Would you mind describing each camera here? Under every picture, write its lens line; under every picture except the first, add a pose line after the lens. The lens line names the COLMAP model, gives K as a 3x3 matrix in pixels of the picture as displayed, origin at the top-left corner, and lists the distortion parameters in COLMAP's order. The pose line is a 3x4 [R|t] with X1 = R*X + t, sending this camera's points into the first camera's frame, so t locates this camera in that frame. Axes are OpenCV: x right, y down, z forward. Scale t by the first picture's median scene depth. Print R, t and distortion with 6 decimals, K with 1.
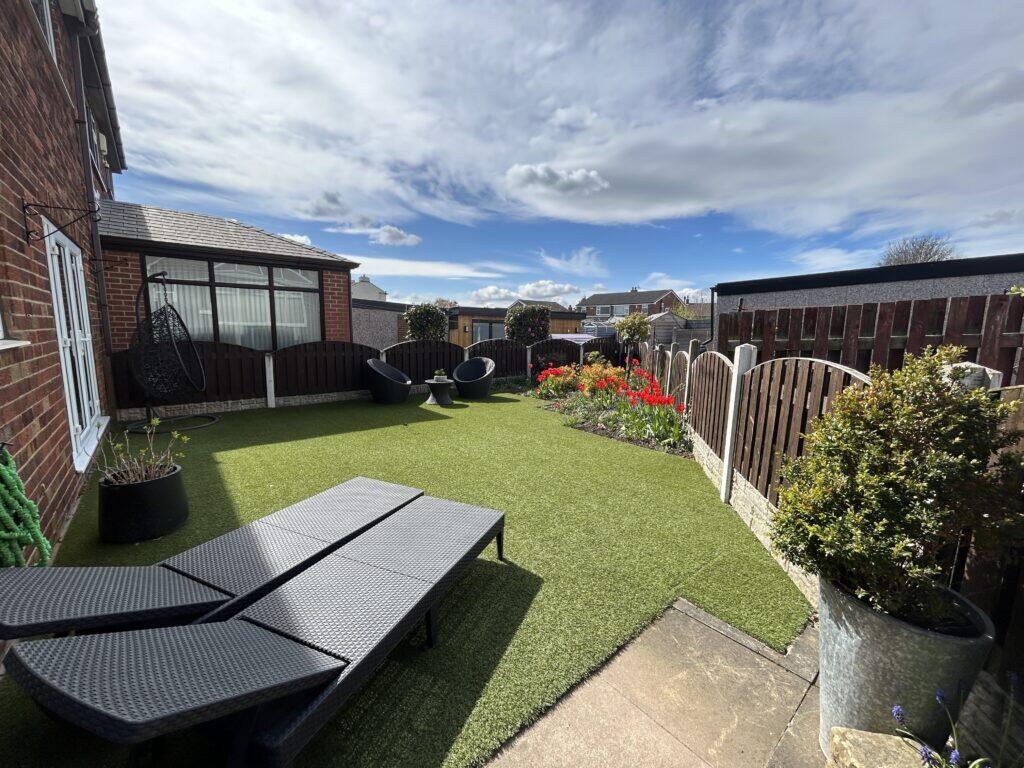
lens RADIAL K [[415.8, 0, 510.4], [0, 415.8, 383.9], [0, 0, 1]] dist [-0.001009, 0.000280]
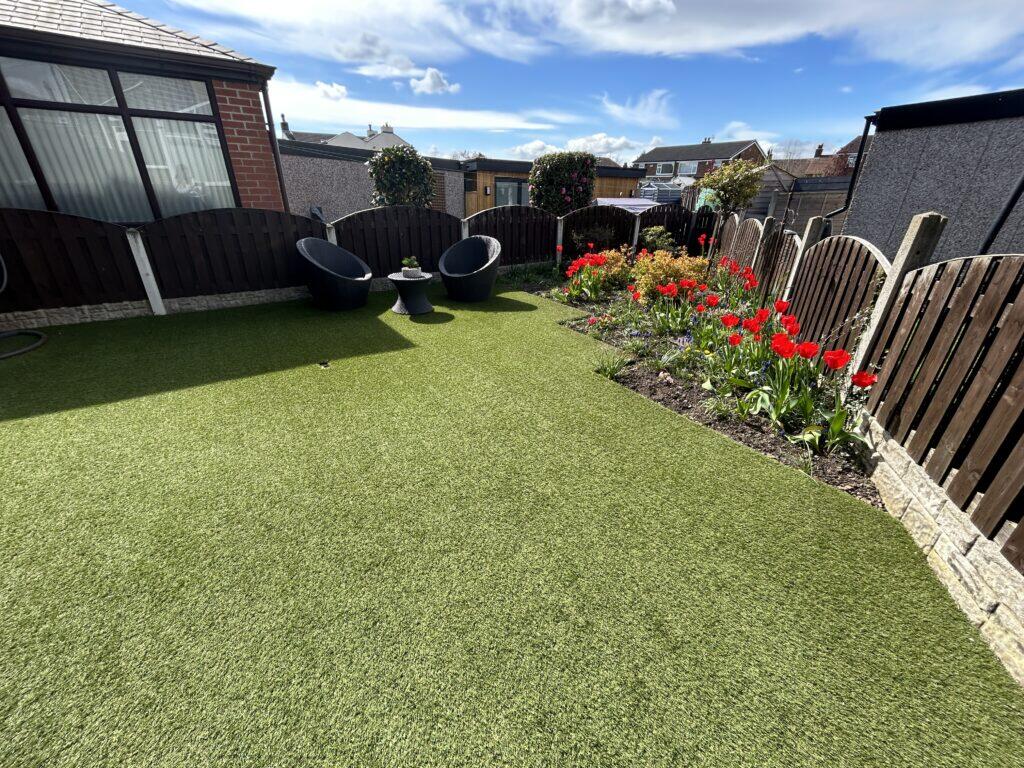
lens RADIAL K [[415.8, 0, 510.4], [0, 415.8, 383.9], [0, 0, 1]] dist [-0.001009, 0.000280]
pose [[0.995050, 0.044832, -0.088683, 0.043296], [-0.016586, 0.954854, 0.296612, -0.036398], [0.097978, -0.293673, 0.950871, 0.313785]]
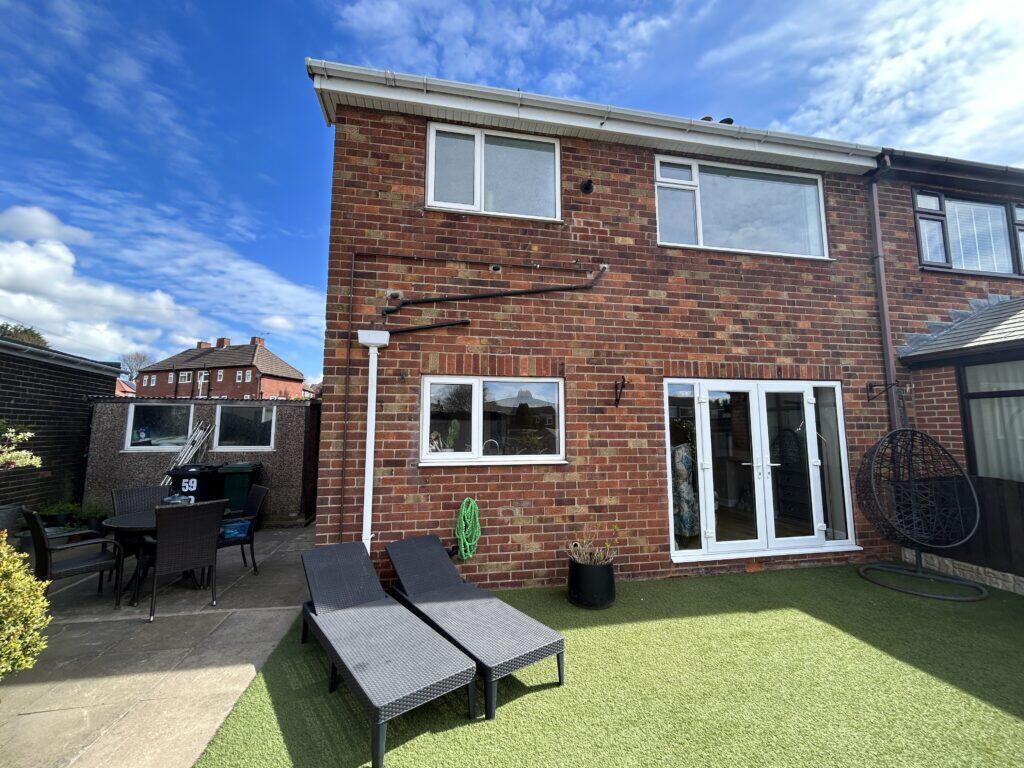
lens RADIAL K [[415.8, 0, 510.4], [0, 415.8, 383.9], [0, 0, 1]] dist [-0.001009, 0.000280]
pose [[-0.488370, -0.108787, -0.865829, 0.184220], [-0.123784, 0.990802, -0.054669, -0.088592], [0.863812, 0.080477, -0.497345, 0.465089]]
